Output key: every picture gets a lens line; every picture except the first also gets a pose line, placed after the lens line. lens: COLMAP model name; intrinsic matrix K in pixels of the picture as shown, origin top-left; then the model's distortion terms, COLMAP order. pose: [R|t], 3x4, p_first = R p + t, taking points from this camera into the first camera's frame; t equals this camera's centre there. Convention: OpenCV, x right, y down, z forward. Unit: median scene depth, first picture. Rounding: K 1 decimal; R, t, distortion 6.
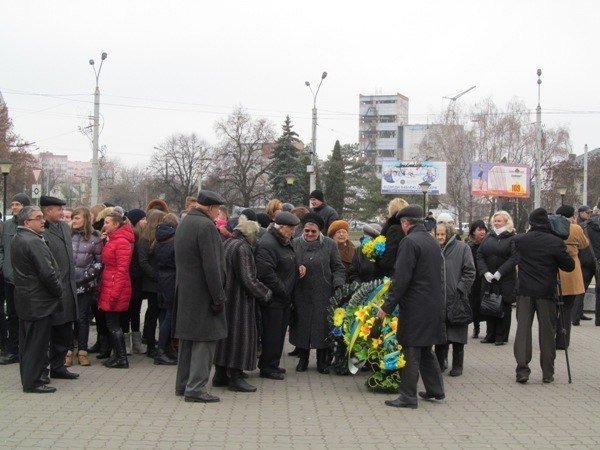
lens RADIAL K [[1166.6, 0, 301.2], [0, 1166.6, 244.9], [0, 0, 1]] dist [-0.002802, -0.020298]
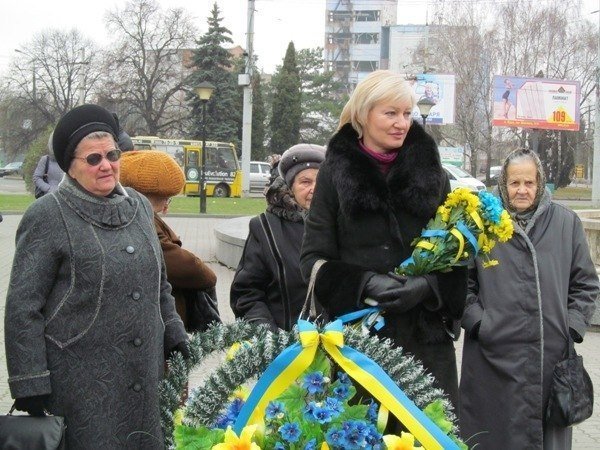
lens RADIAL K [[1406.9, 0, 300.0], [0, 1406.9, 225.0], [0, 0, 1]] dist [-0.014307, -0.041607]
pose [[0.999627, 0.009958, 0.025432, 0.017104], [-0.010450, 0.999759, 0.019282, -0.000938], [-0.025234, -0.019541, 0.999491, 0.198128]]
